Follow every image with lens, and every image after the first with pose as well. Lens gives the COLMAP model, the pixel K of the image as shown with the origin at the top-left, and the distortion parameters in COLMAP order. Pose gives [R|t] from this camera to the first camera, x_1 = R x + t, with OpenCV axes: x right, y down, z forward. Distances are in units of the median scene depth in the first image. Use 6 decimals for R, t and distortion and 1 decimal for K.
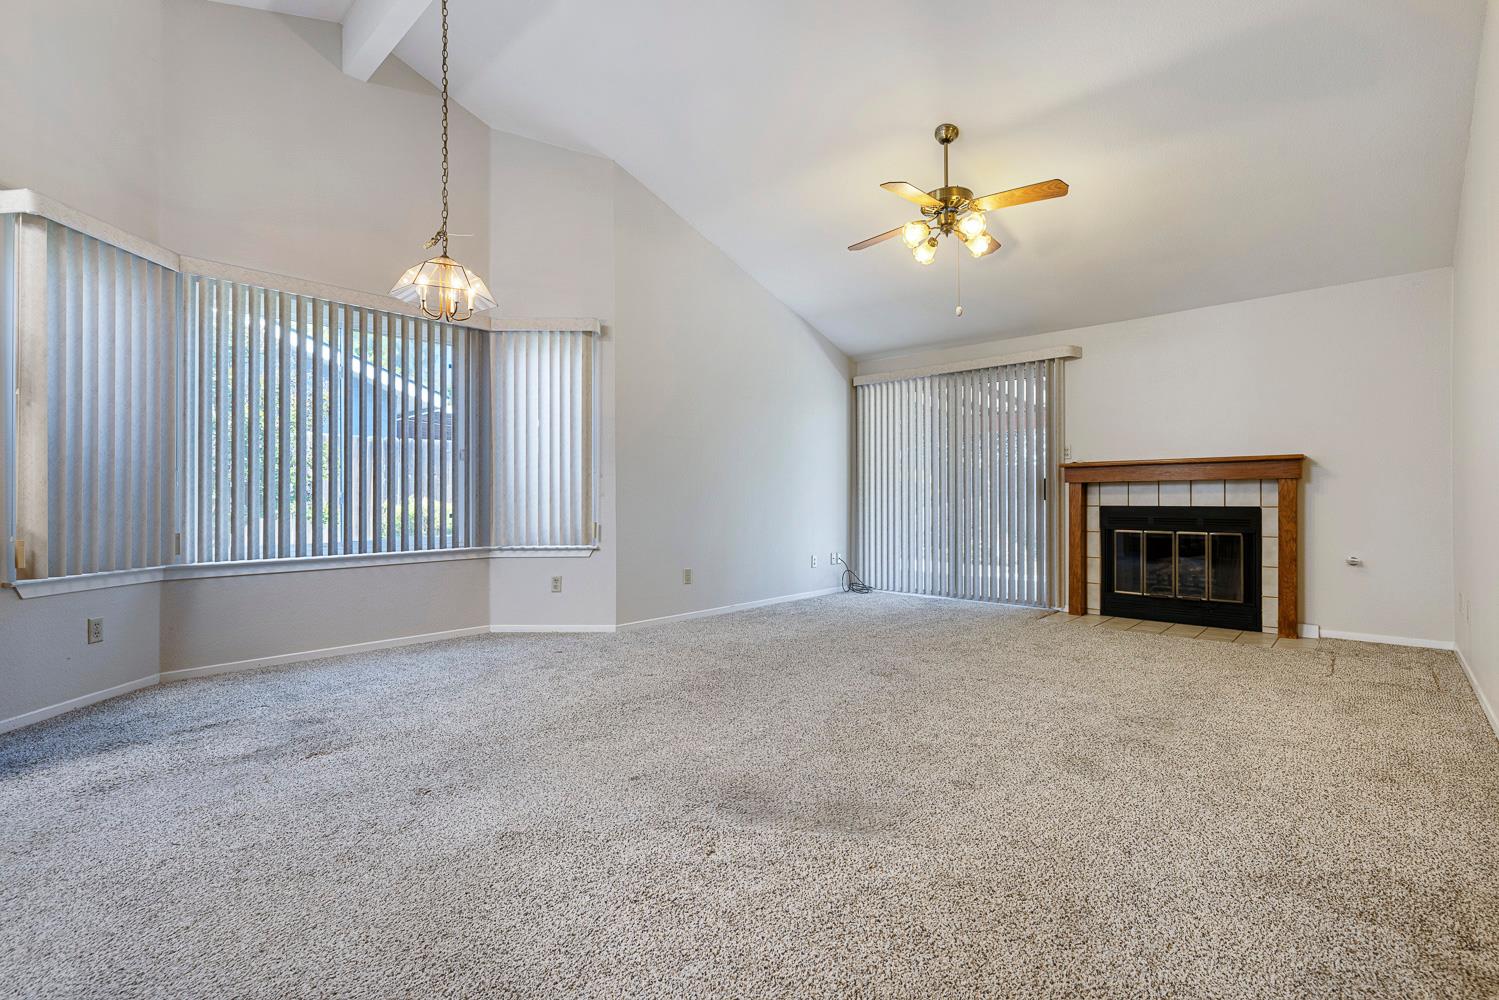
lens RADIAL K [[680.7, 0, 754.3], [0, 680.7, 495.7], [0, 0, 1]] dist [-0.007234, 0.001381]
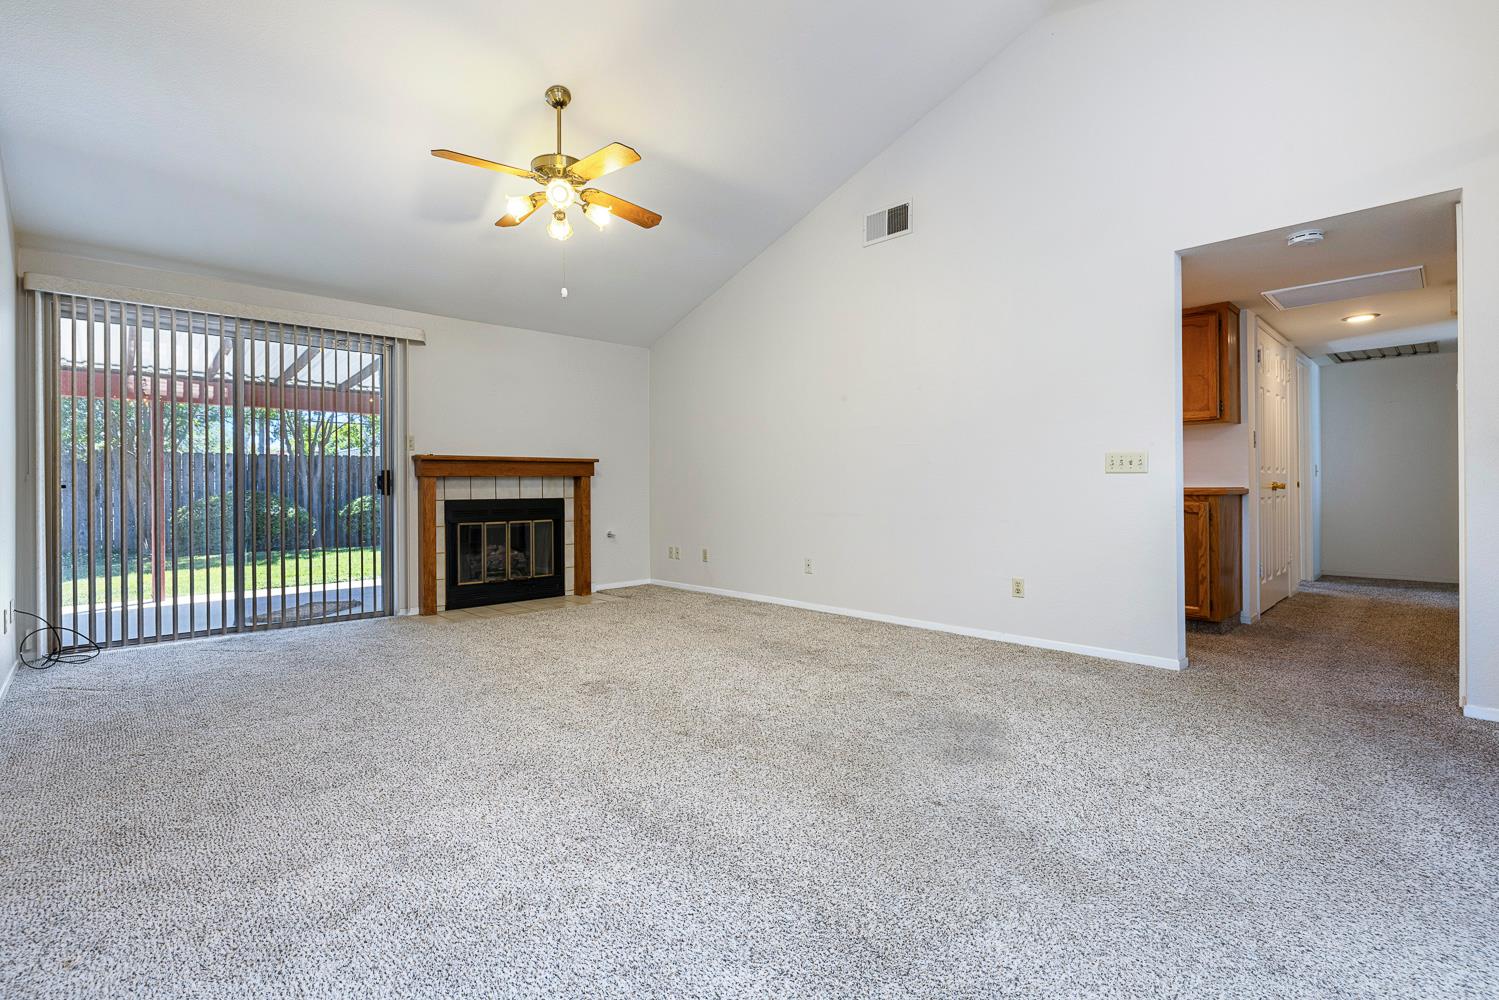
lens RADIAL K [[680.7, 0, 746.4], [0, 680.7, 485.8], [0, 0, 1]] dist [-0.007234, 0.001381]
pose [[0.073749, 0.005000, 0.997264, -0.508855], [0.004017, 0.999978, -0.005310, 0.001502], [-0.997269, 0.004397, 0.073727, 0.555207]]
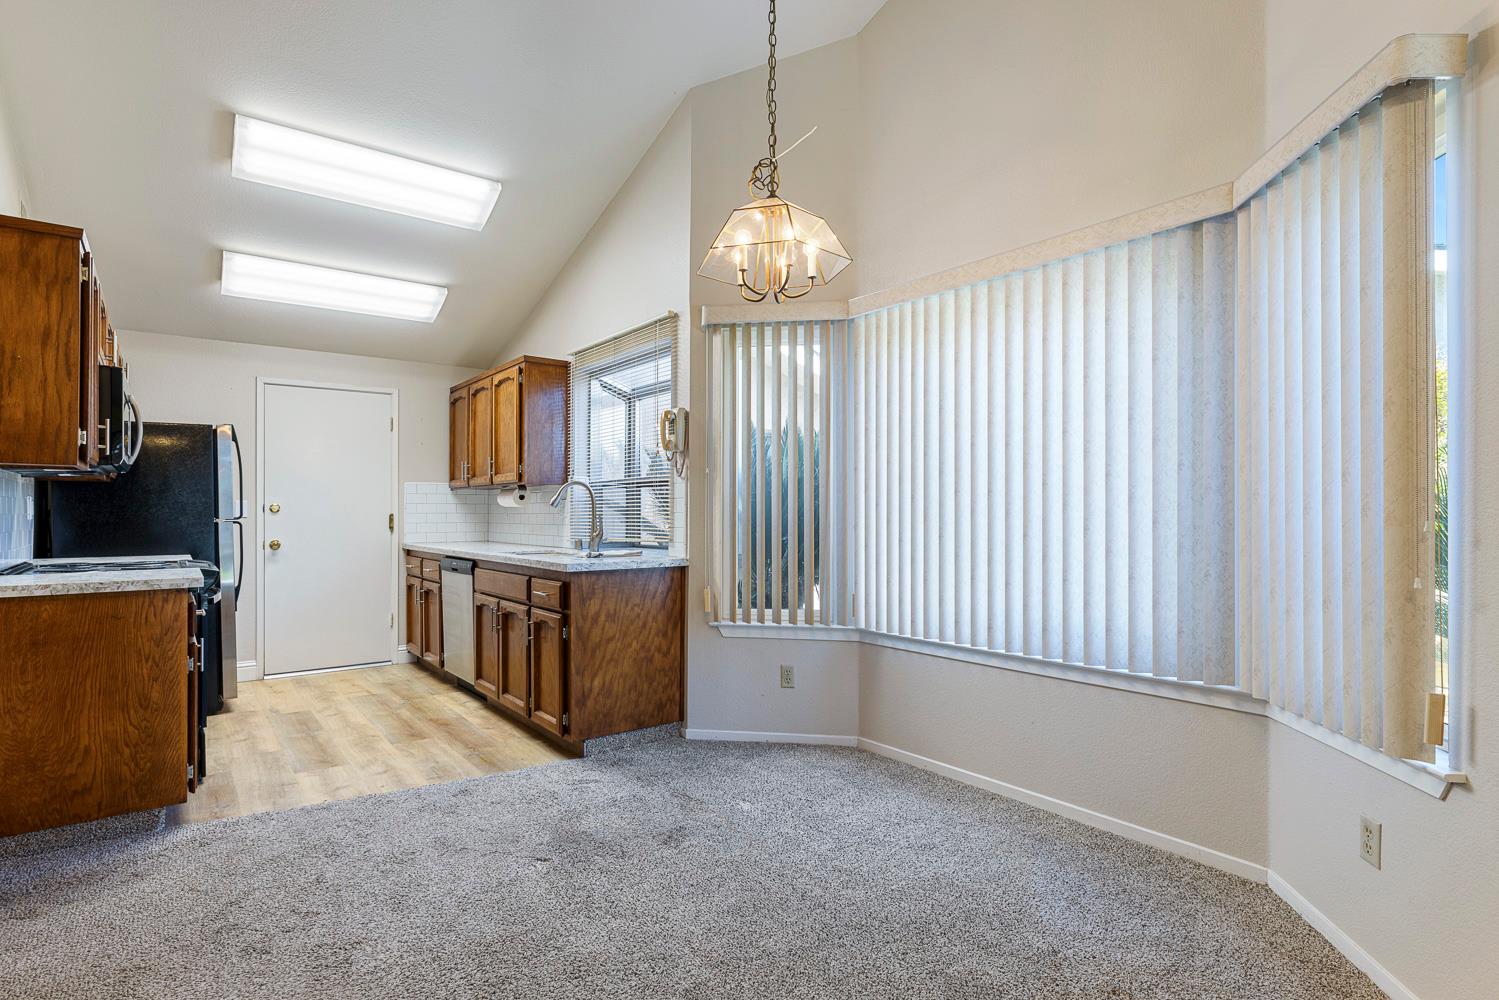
lens RADIAL K [[754.6, 0, 745.3], [0, 754.6, 508.0], [0, 0, 1]] dist [-0.003462, 0.002415]
pose [[-0.185057, -0.001105, -0.982727, 0.146445], [0.007587, 0.999968, -0.002553, -0.043094], [0.982699, -0.007929, -0.185043, 0.737755]]
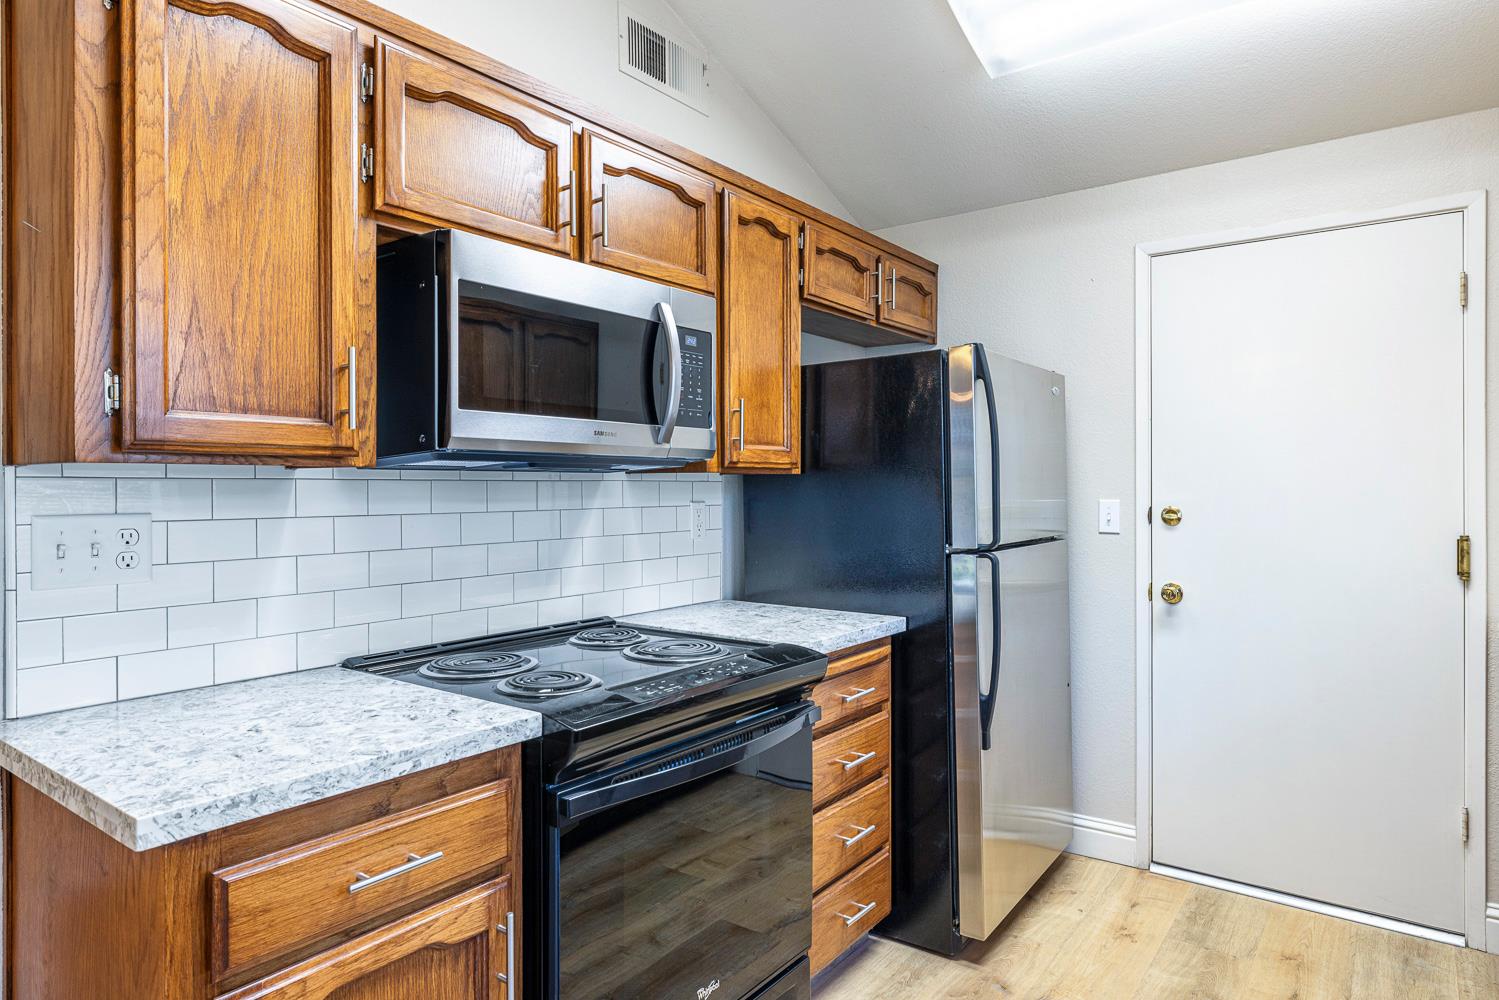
lens RADIAL K [[886.2, 0, 750.9], [0, 886.2, 484.5], [0, 0, 1]] dist [-0.004126, 0.002652]
pose [[-0.995835, 0.005116, -0.091033, -0.464892], [0.005725, 0.999963, -0.006427, -0.069876], [0.090997, -0.006921, -0.995827, 0.439938]]
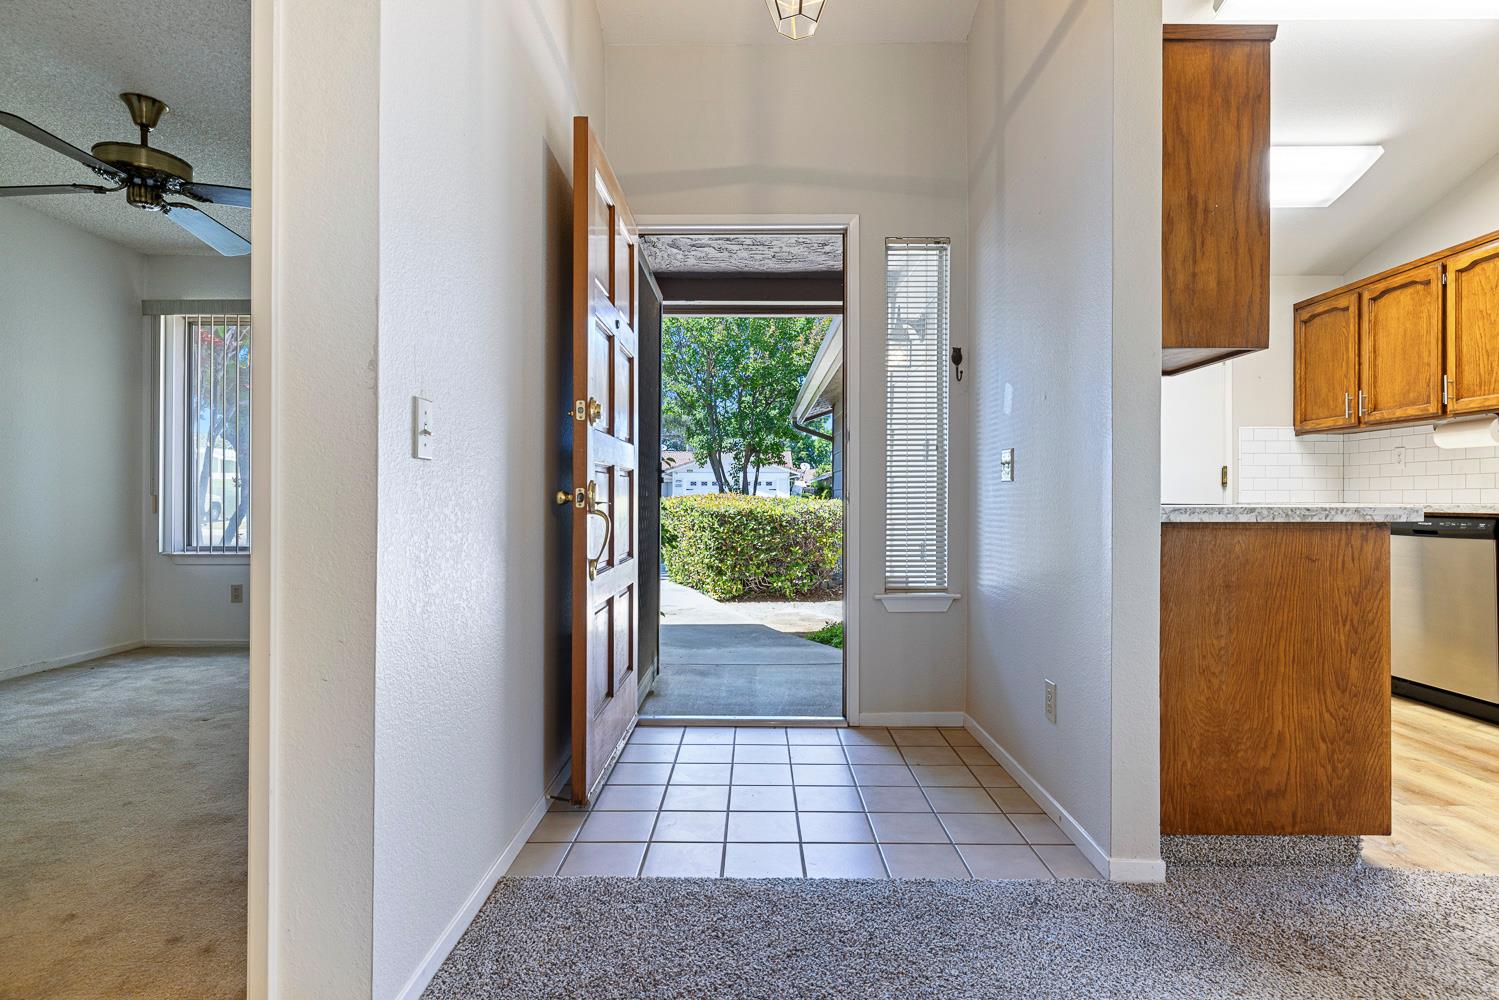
lens RADIAL K [[754.6, 0, 752.7], [0, 754.6, 495.8], [0, 0, 1]] dist [-0.003462, 0.002415]
pose [[-0.743643, -0.000804, -0.668576, 0.172376], [0.005005, 0.999965, -0.006770, 0.000368], [0.668558, -0.008381, -0.743613, 0.280123]]
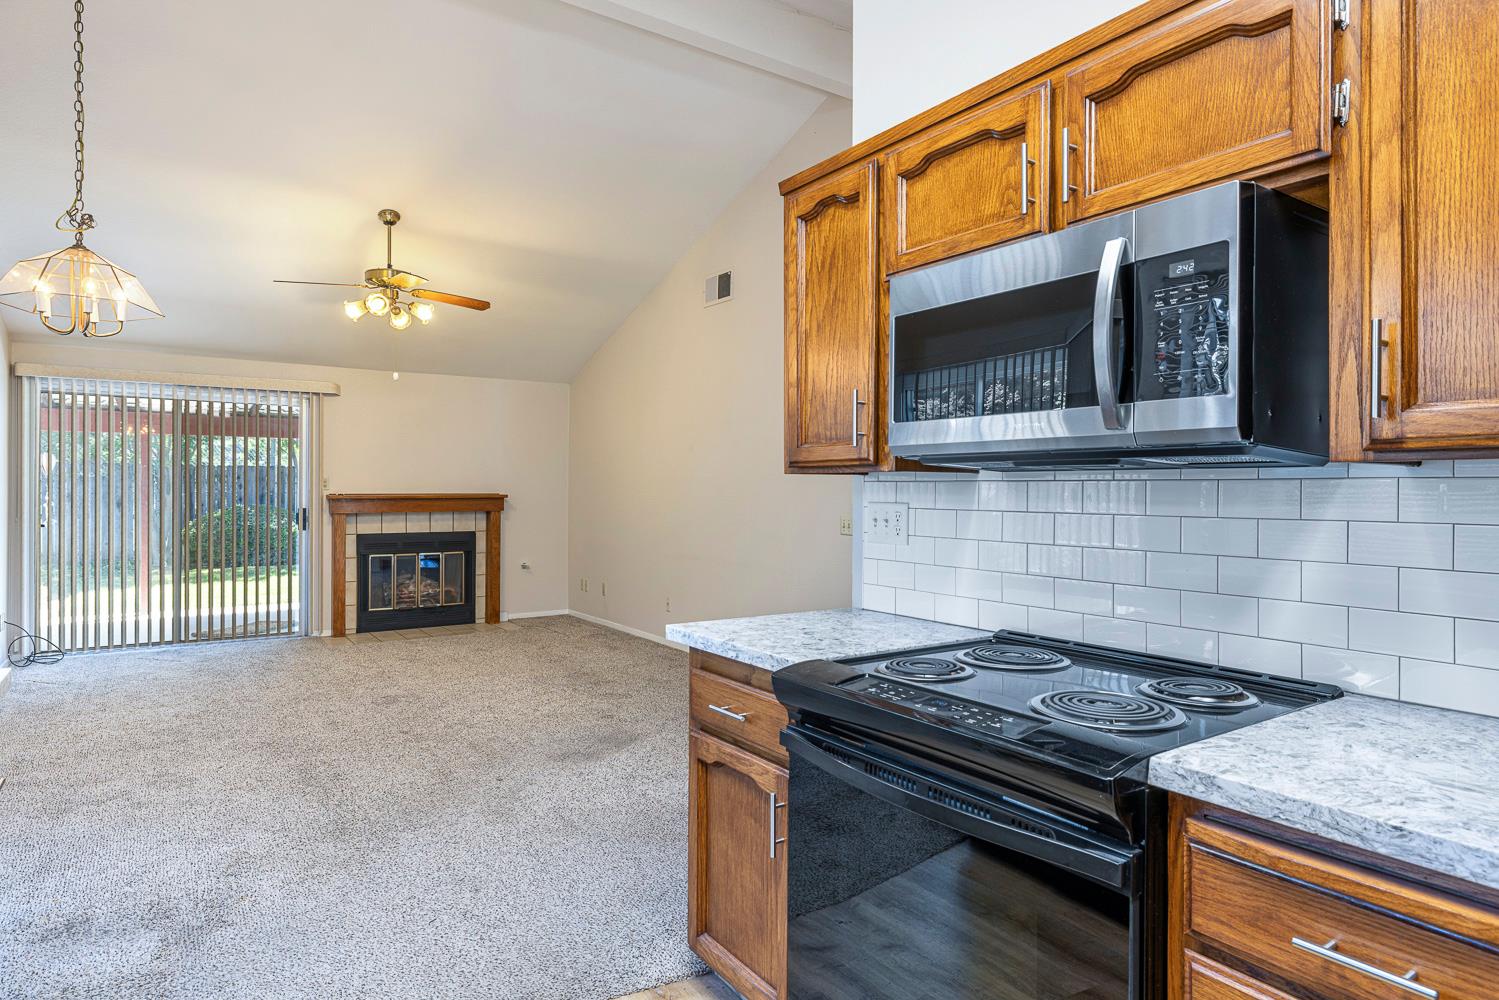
lens RADIAL K [[852.6, 0, 746.7], [0, 852.6, 486.9], [0, 0, 1]] dist [0.002617, -0.001197]
pose [[0.231423, 0.006227, 0.972833, -0.785293], [-0.008835, 0.999952, -0.004299, -0.069197], [-0.972813, -0.007600, 0.231467, 0.074550]]
